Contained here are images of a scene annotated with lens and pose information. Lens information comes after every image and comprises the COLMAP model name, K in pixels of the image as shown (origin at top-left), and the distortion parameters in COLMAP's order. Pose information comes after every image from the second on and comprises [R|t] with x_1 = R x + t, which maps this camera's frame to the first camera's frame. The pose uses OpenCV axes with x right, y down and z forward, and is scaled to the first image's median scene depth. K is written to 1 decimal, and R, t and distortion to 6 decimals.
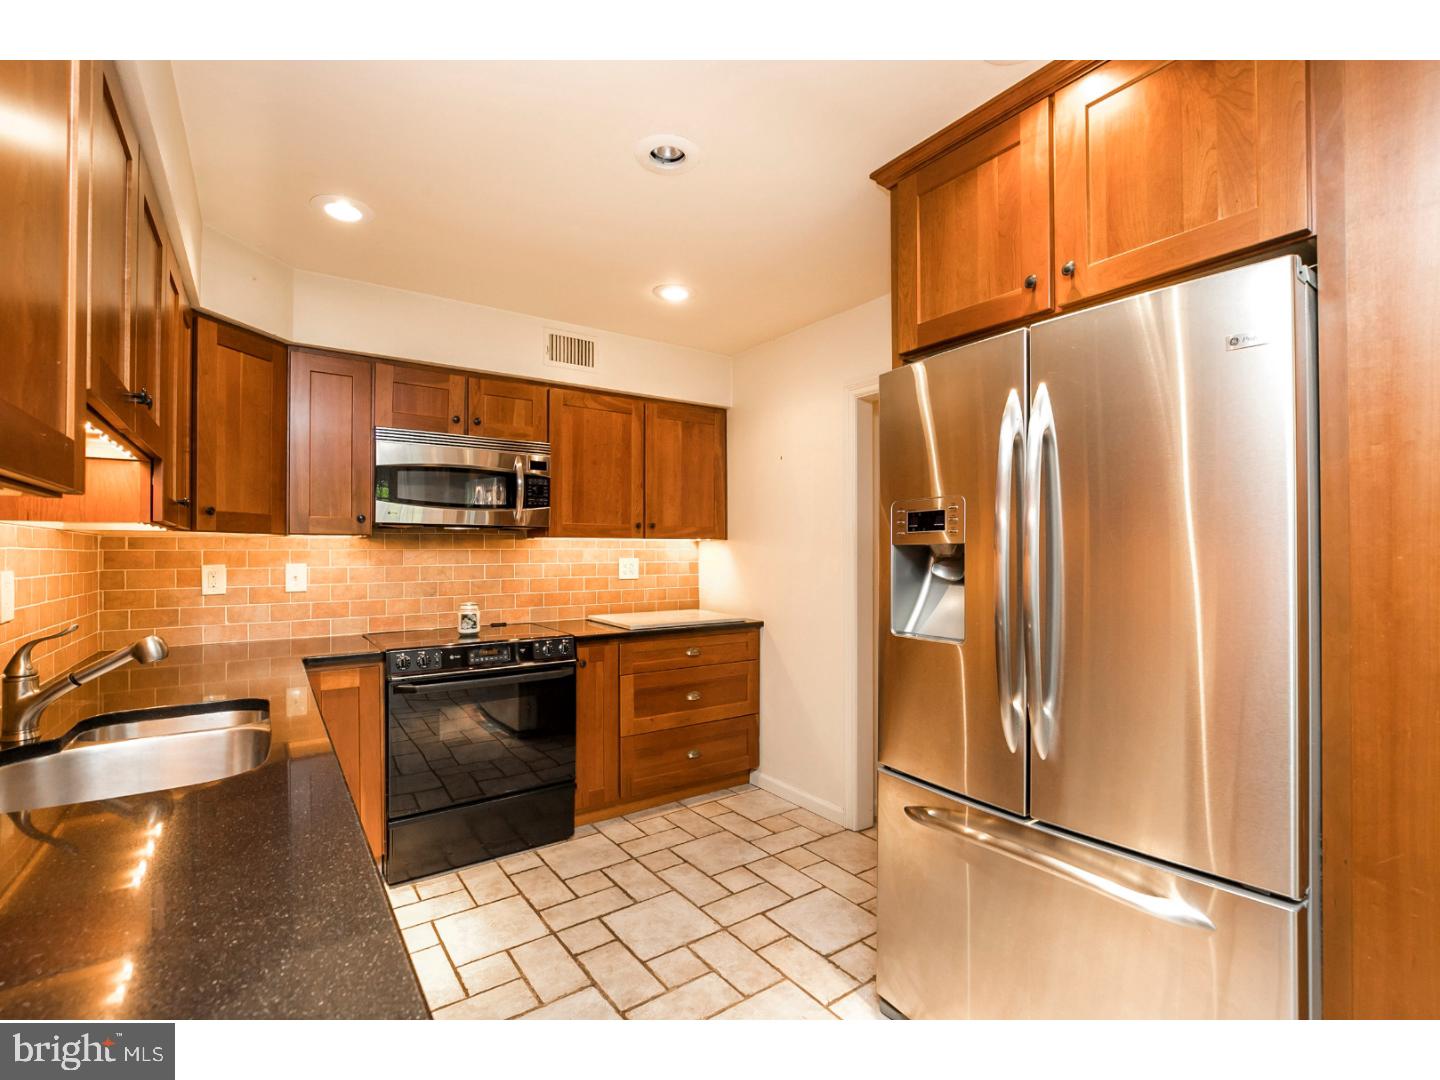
lens RADIAL K [[662.2, 0, 720.0], [0, 662.2, 540.0], [0, 0, 1]] dist [-0.001962, -0.000077]
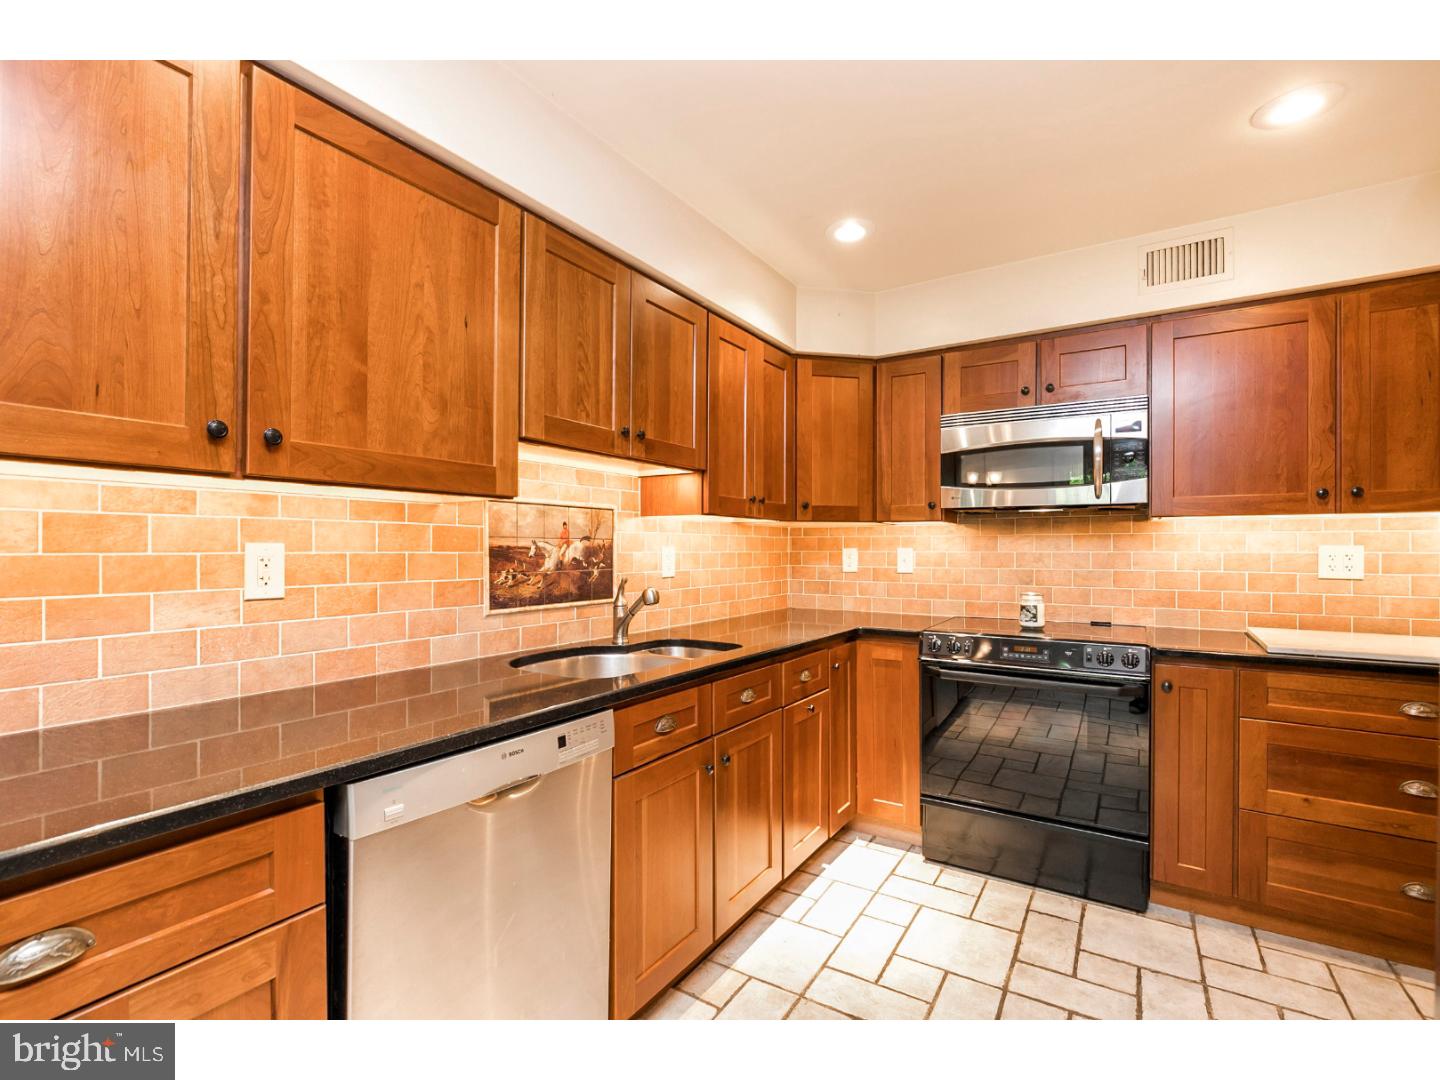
lens RADIAL K [[662.2, 0, 720.0], [0, 662.2, 540.0], [0, 0, 1]] dist [-0.001962, -0.000077]
pose [[0.381243, -0.006753, -0.924450, 0.285844], [0.013500, 0.999907, -0.001737, 0.019089], [0.924376, -0.011818, 0.381299, 0.267712]]
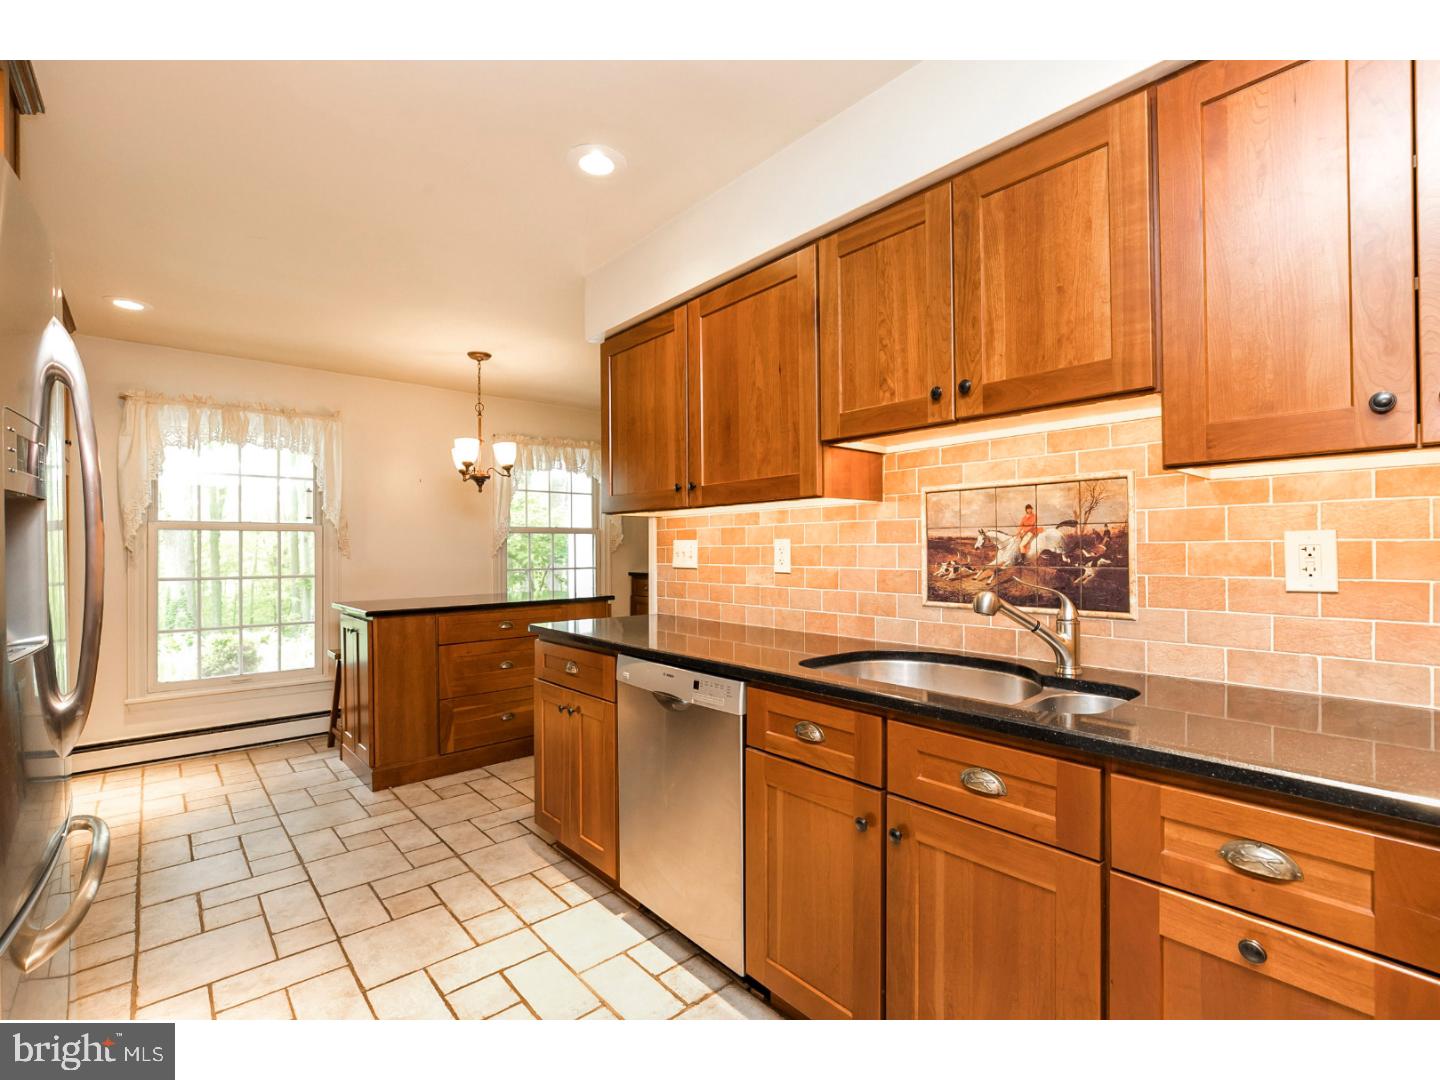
lens RADIAL K [[662.2, 0, 720.0], [0, 662.2, 540.0], [0, 0, 1]] dist [-0.001962, -0.000077]
pose [[-0.995565, 0.016063, -0.092698, -0.147964], [0.018535, 0.999494, -0.025865, 0.036944], [0.092235, -0.027468, -0.995358, 0.962118]]
